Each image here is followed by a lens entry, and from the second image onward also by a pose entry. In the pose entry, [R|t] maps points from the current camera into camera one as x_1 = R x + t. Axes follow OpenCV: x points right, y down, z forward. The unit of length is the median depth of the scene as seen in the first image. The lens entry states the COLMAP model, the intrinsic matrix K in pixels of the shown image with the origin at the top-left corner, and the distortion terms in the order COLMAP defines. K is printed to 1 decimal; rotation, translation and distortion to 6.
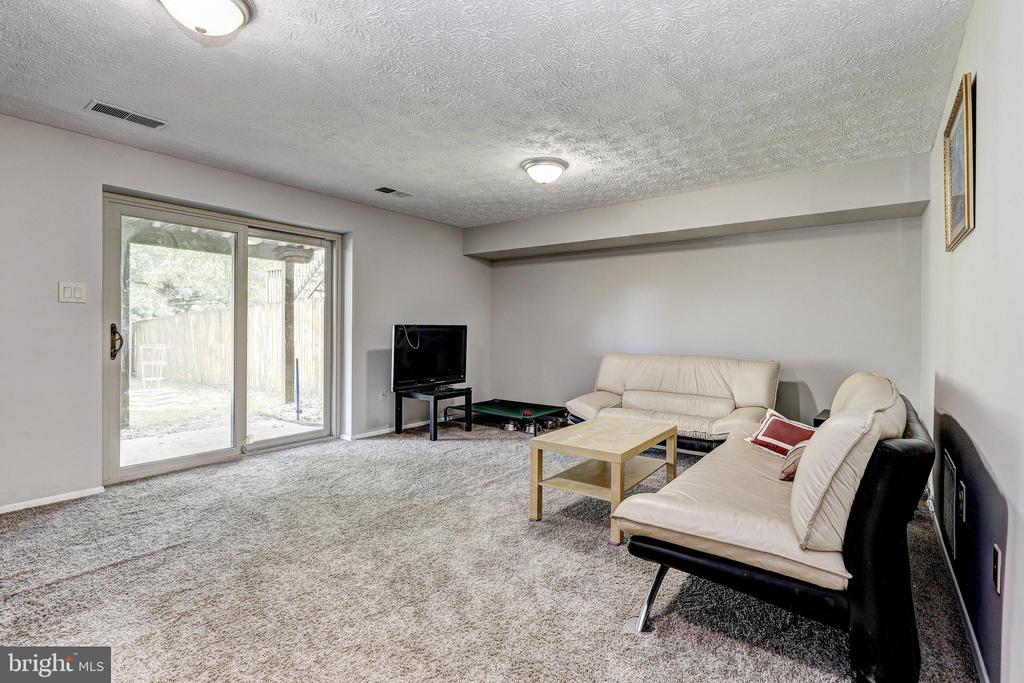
lens RADIAL K [[474.8, 0, 531.9], [0, 474.8, 329.5], [0, 0, 1]] dist [0.005216, -0.002324]
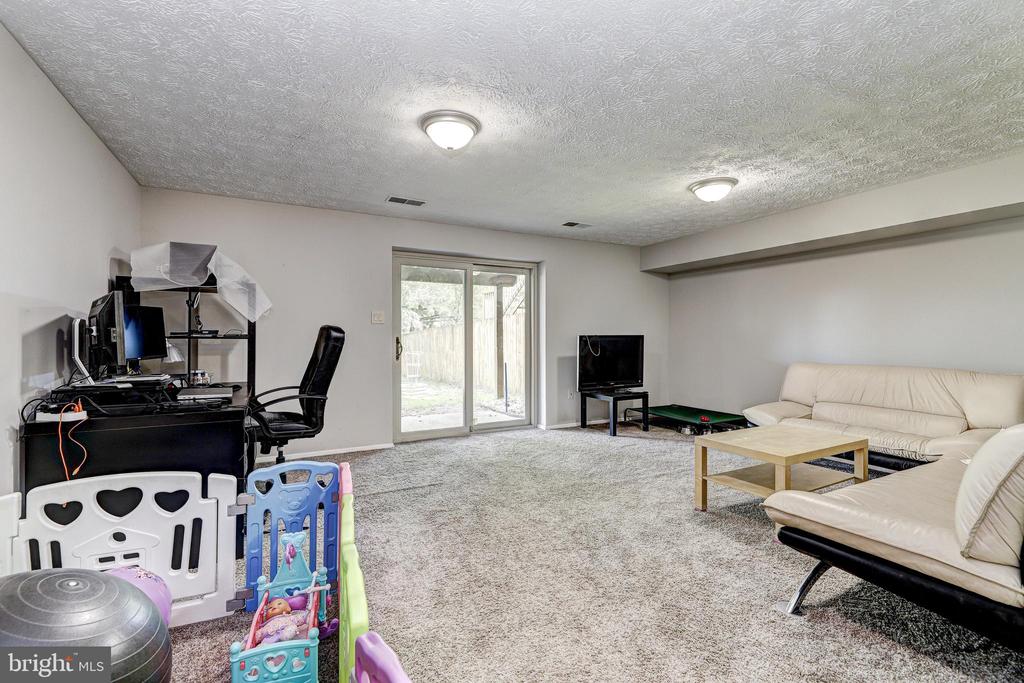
lens RADIAL K [[440.2, 0, 510.6], [0, 440.2, 339.3], [0, 0, 1]] dist [0.004936, -0.003504]
pose [[0.902123, -0.006896, -0.431424, 0.051025], [0.007077, 0.999974, -0.001185, 0.000124], [0.431421, -0.001984, 0.902148, -0.111179]]
